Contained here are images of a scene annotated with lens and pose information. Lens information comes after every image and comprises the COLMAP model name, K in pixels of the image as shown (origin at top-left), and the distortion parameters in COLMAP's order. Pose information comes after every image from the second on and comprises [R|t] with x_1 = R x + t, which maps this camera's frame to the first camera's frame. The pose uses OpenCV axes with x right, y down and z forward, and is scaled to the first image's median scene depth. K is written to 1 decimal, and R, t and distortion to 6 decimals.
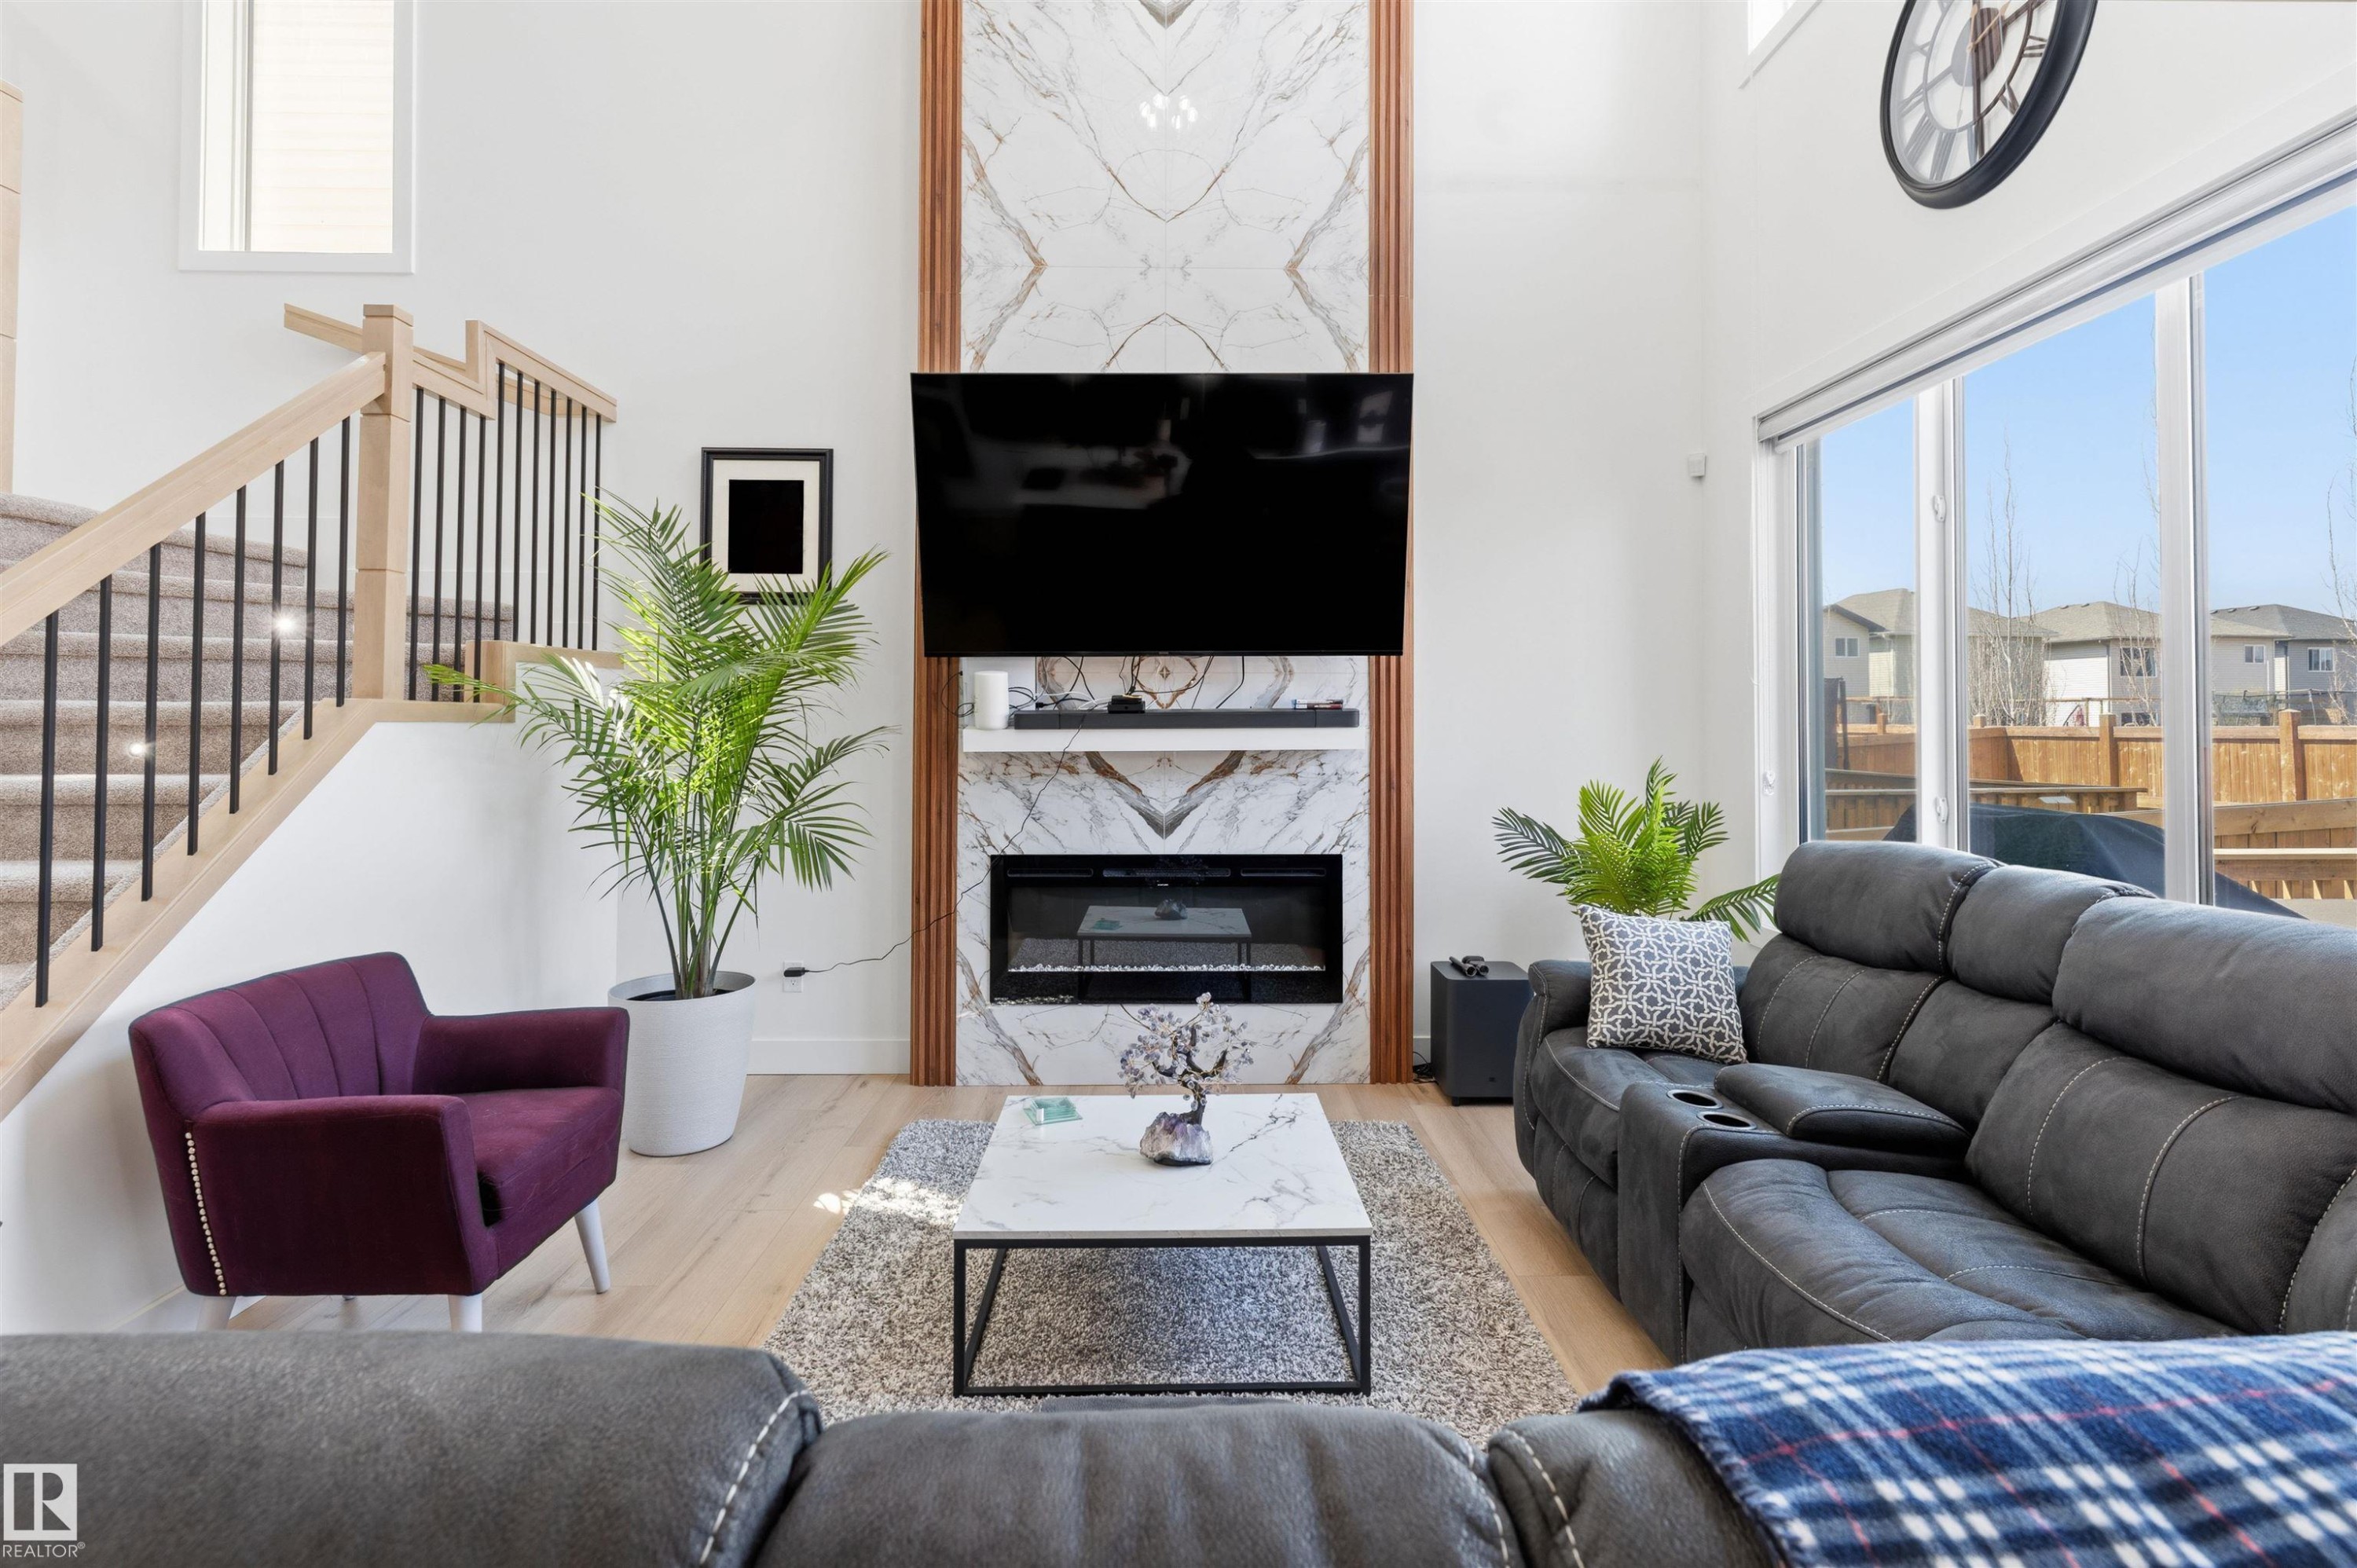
lens RADIAL K [[1145.5, 0, 1189.5], [0, 1145.5, 693.3], [0, 0, 1]] dist [-0.001054, -0.000026]
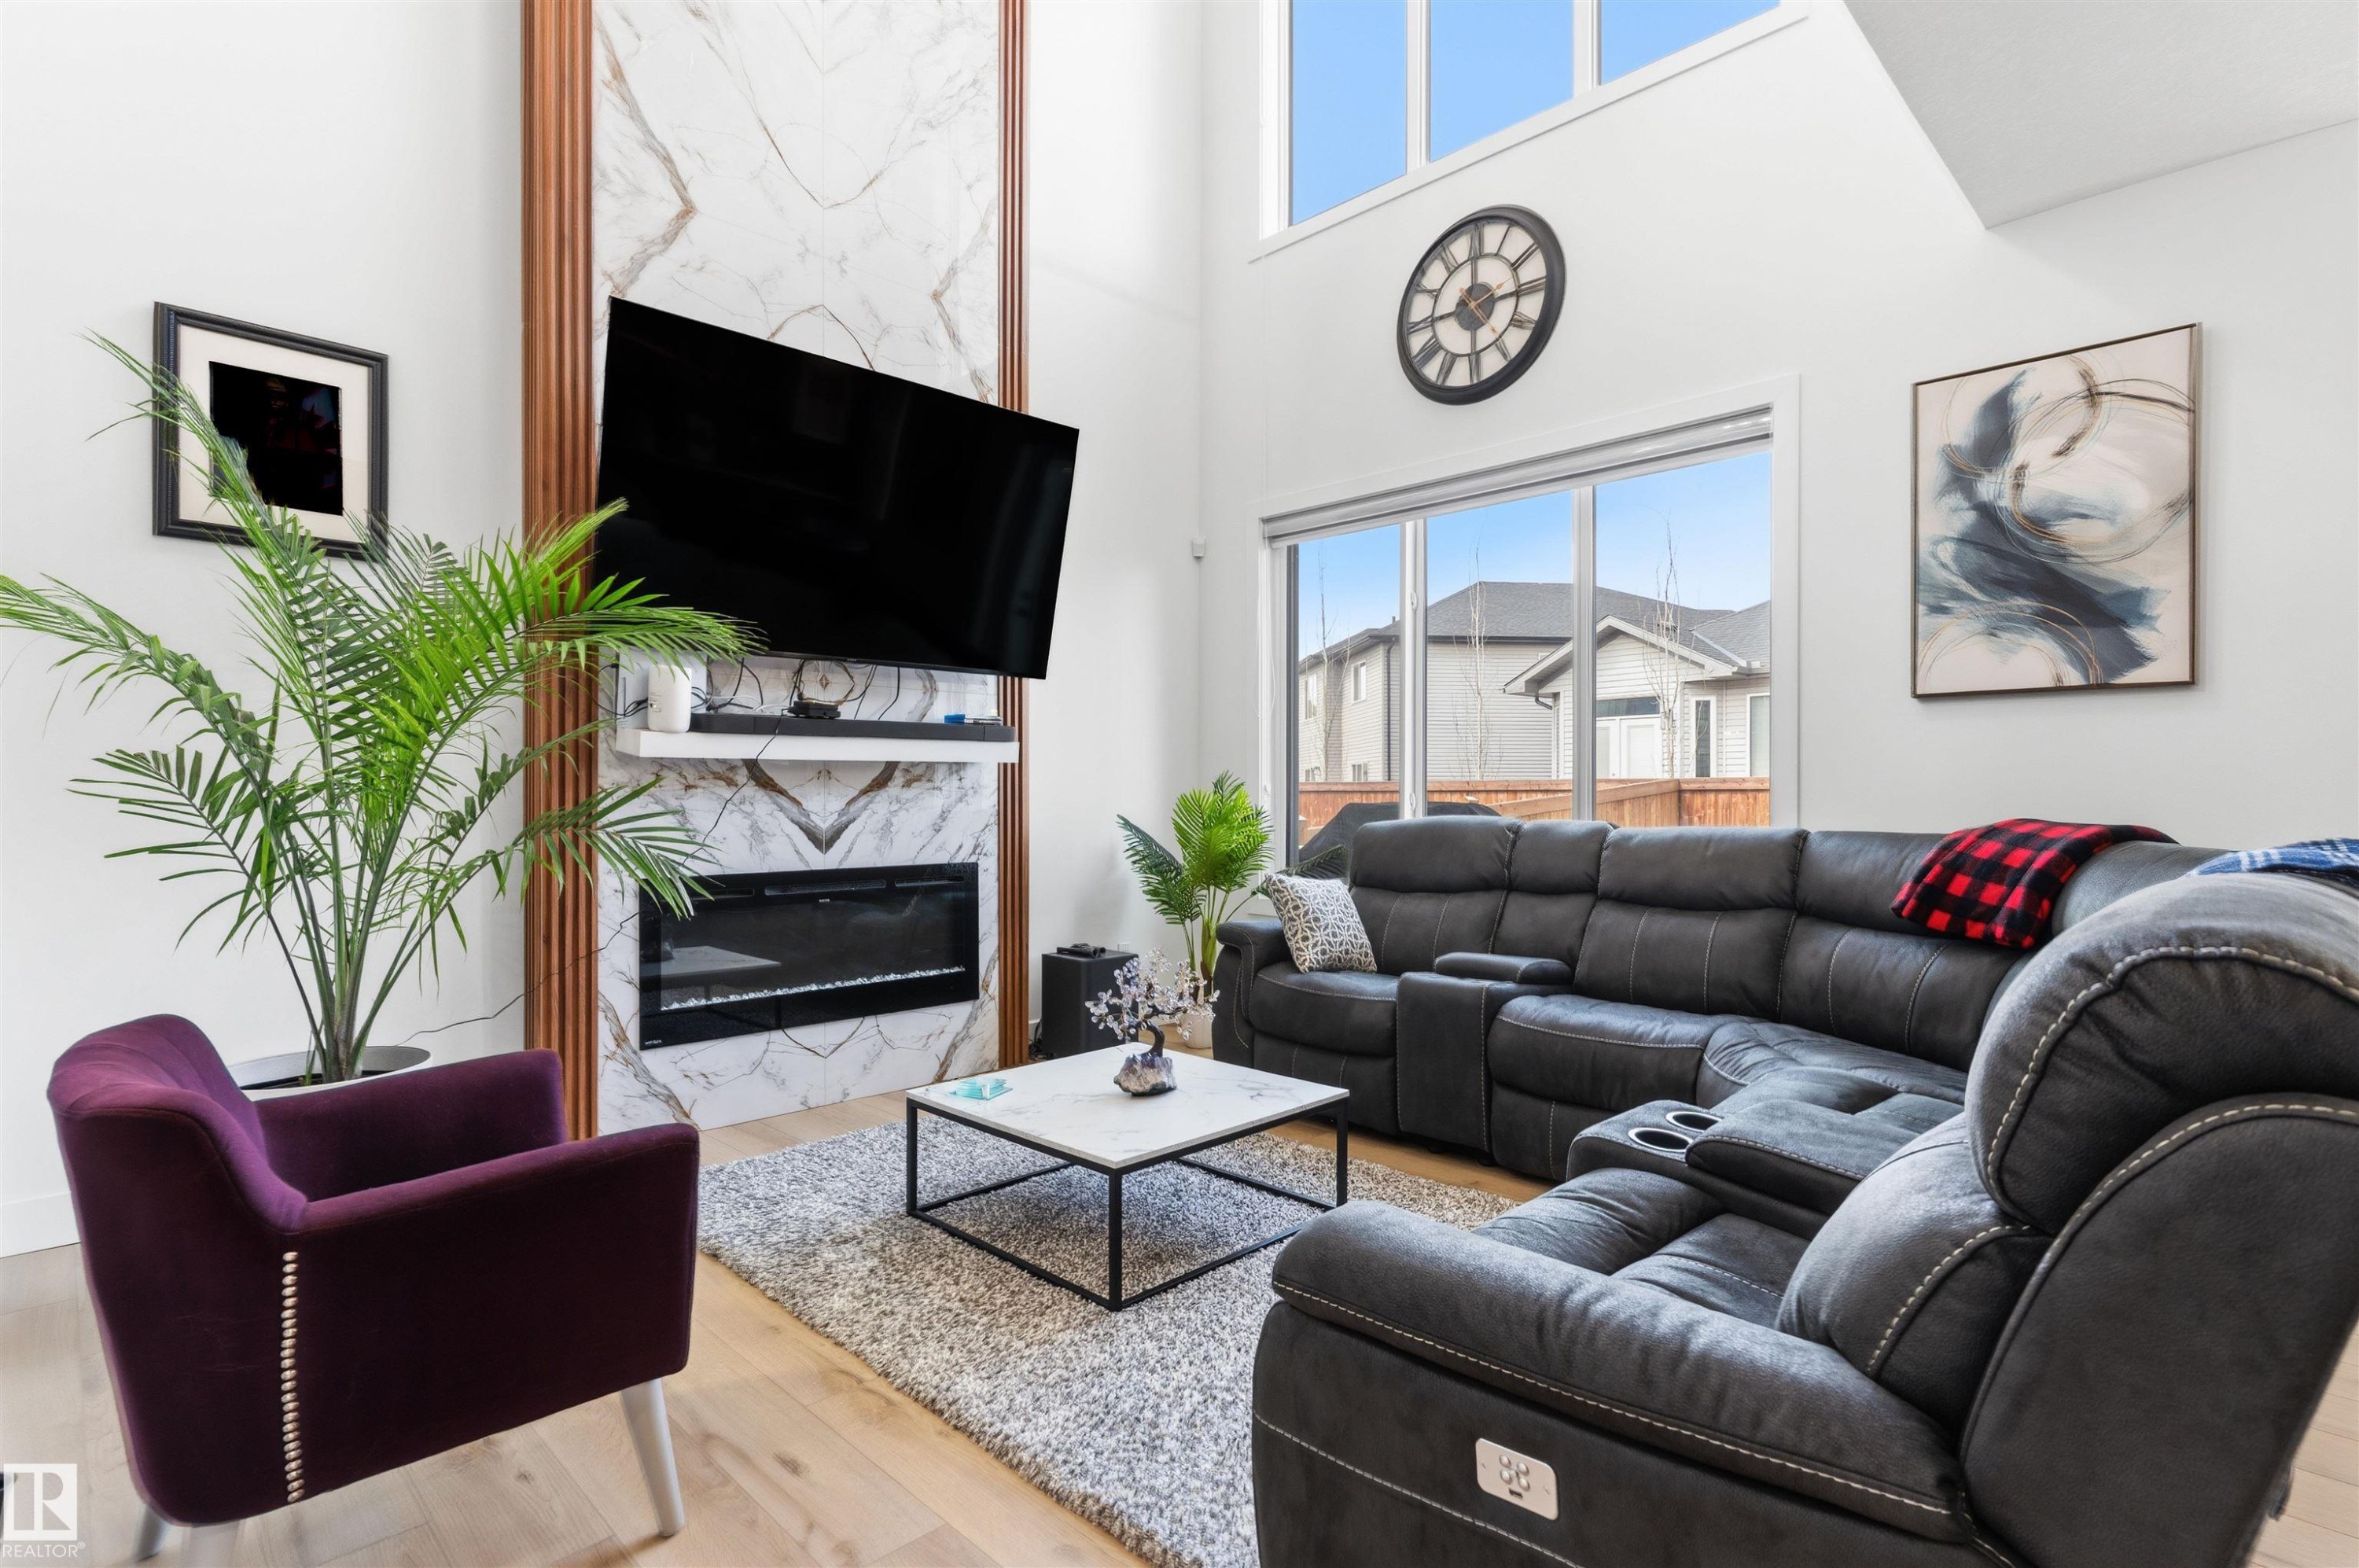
lens RADIAL K [[1146.7, 0, 1180.4], [0, 1146.7, 799.0], [0, 0, 1]] dist [-0.000363, -0.000369]
pose [[0.720541, -0.003181, 0.693405, -0.476410], [-0.016469, 0.999629, 0.021700, 0.054727], [-0.693217, -0.027056, 0.720221, 0.094767]]
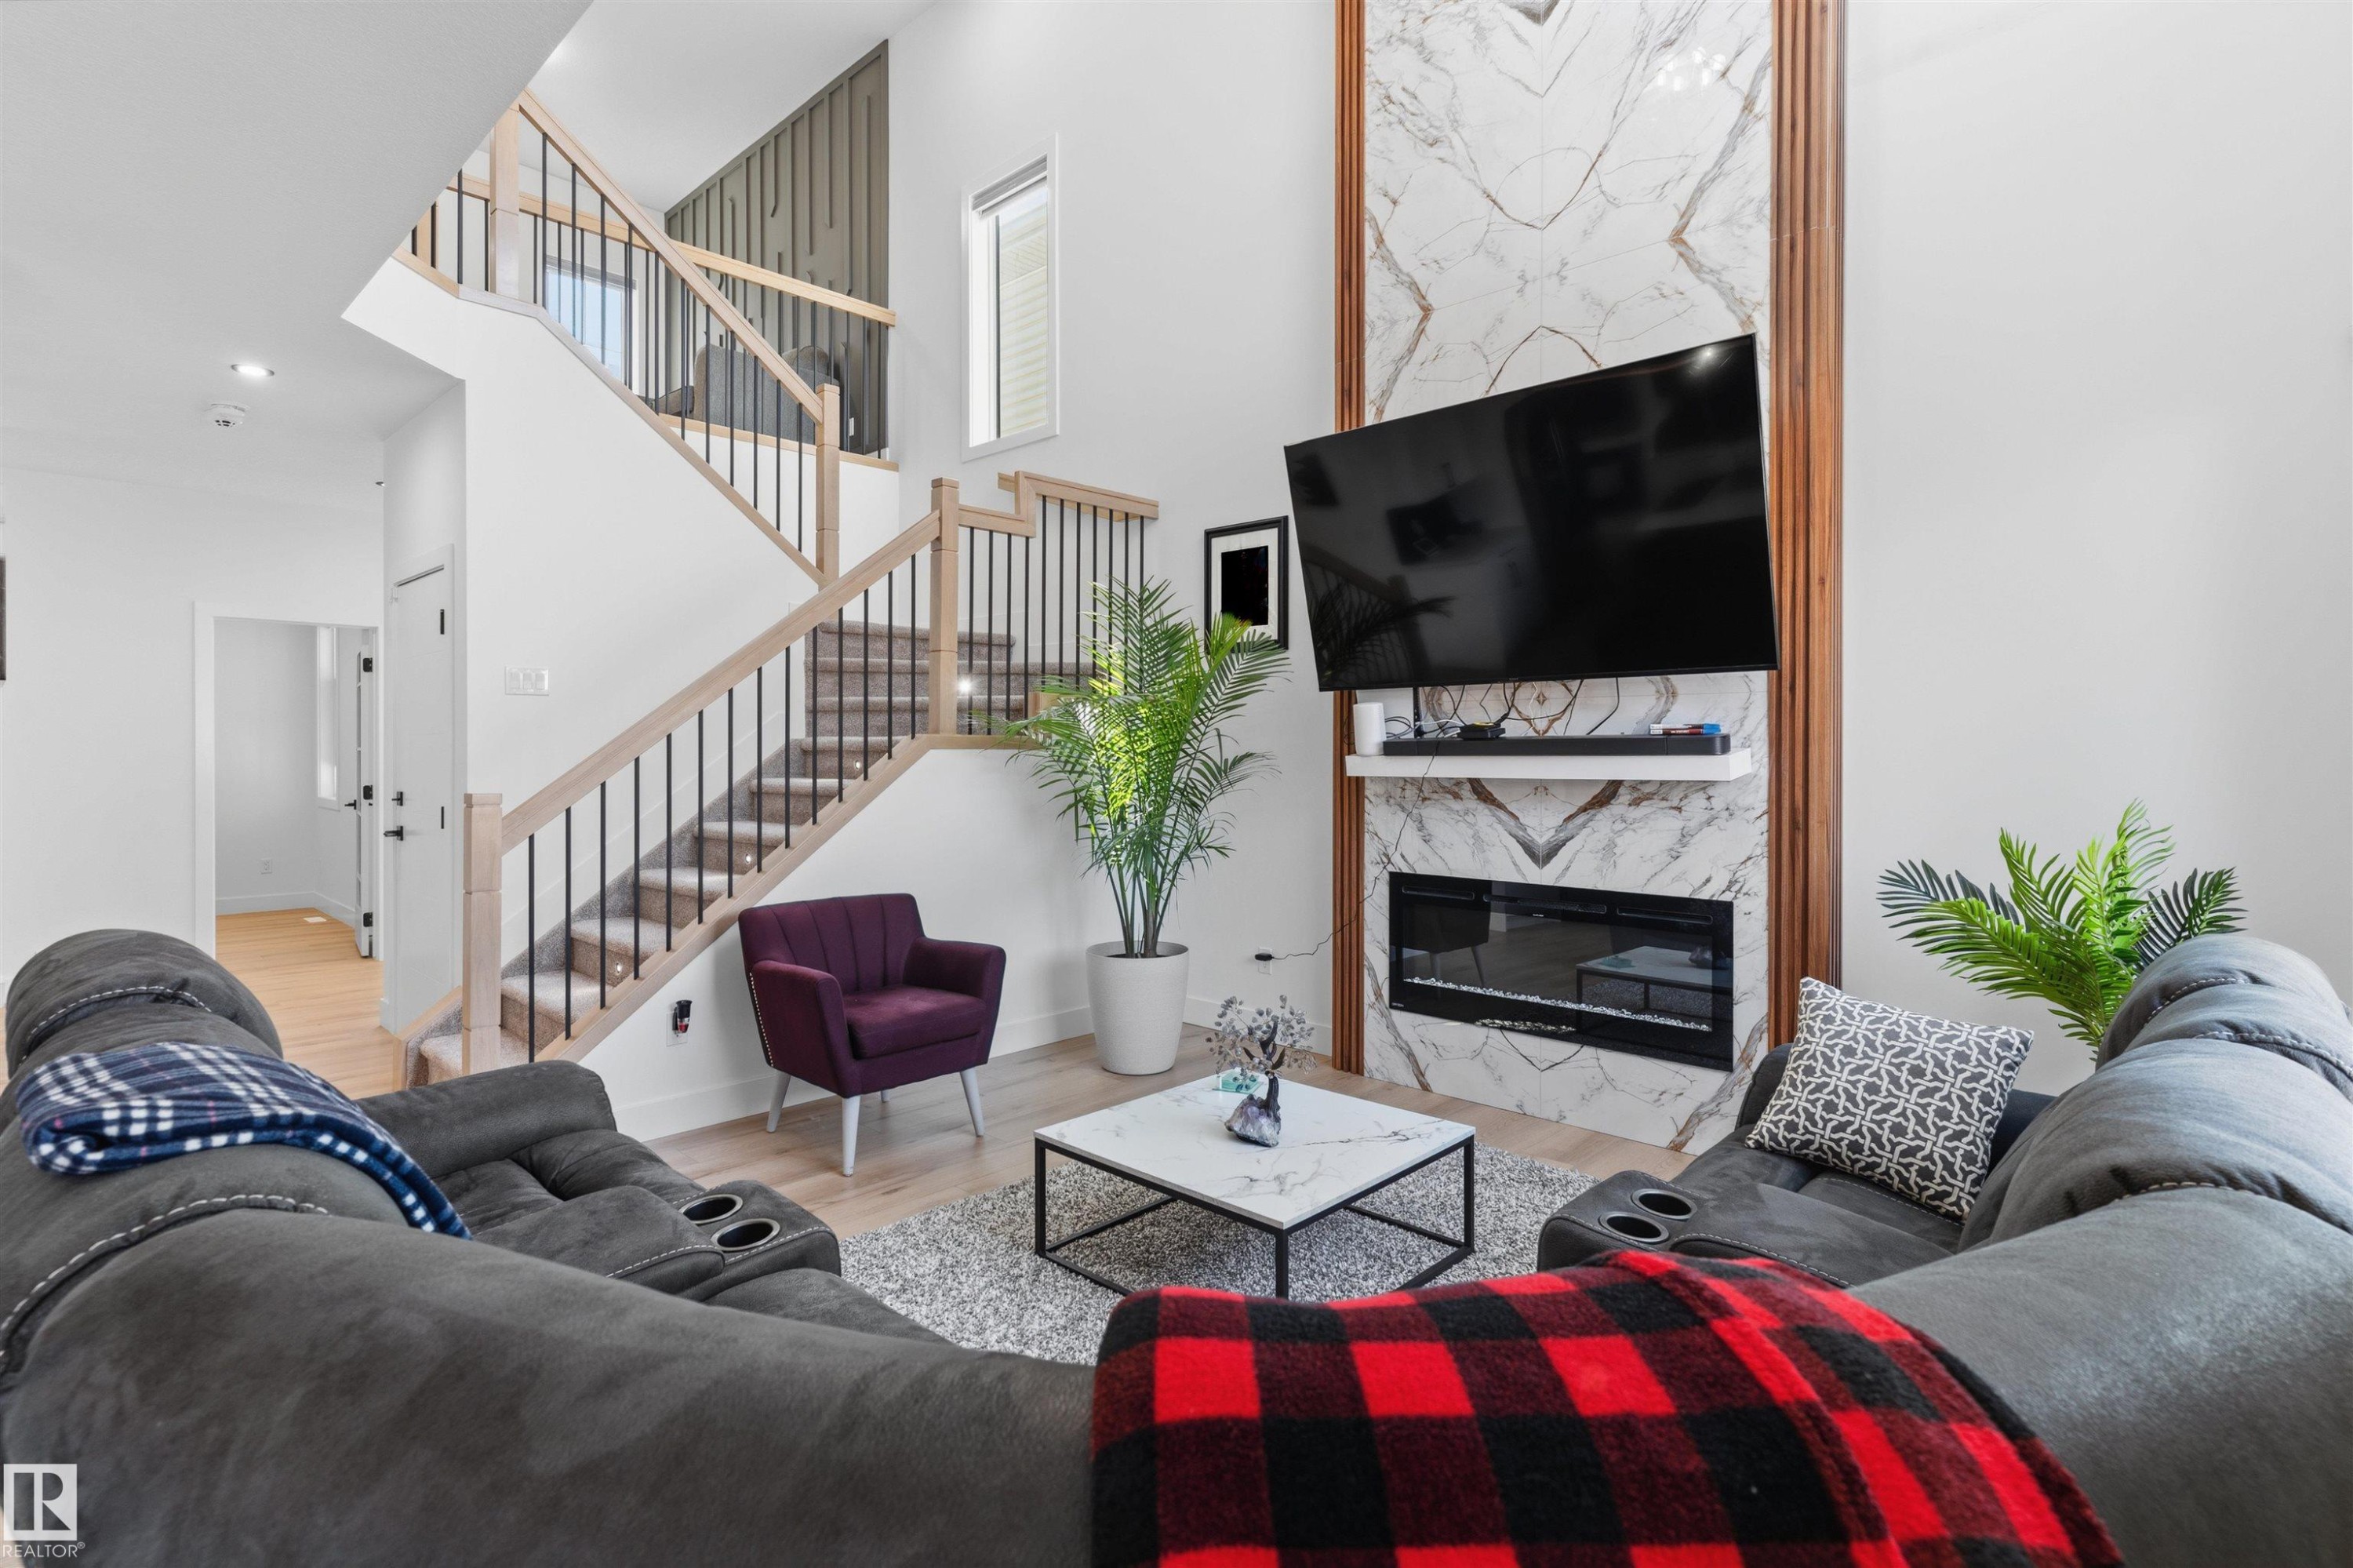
lens RADIAL K [[1132.5, 0, 1176.7], [0, 1132.5, 746.2], [0, 0, 1]] dist [0.000653, 0.000565]
pose [[0.709307, -0.001776, -0.704897, 0.438501], [0.018715, 0.999692, 0.016313, 0.000958], [0.704651, -0.024763, 0.709122, 0.098919]]
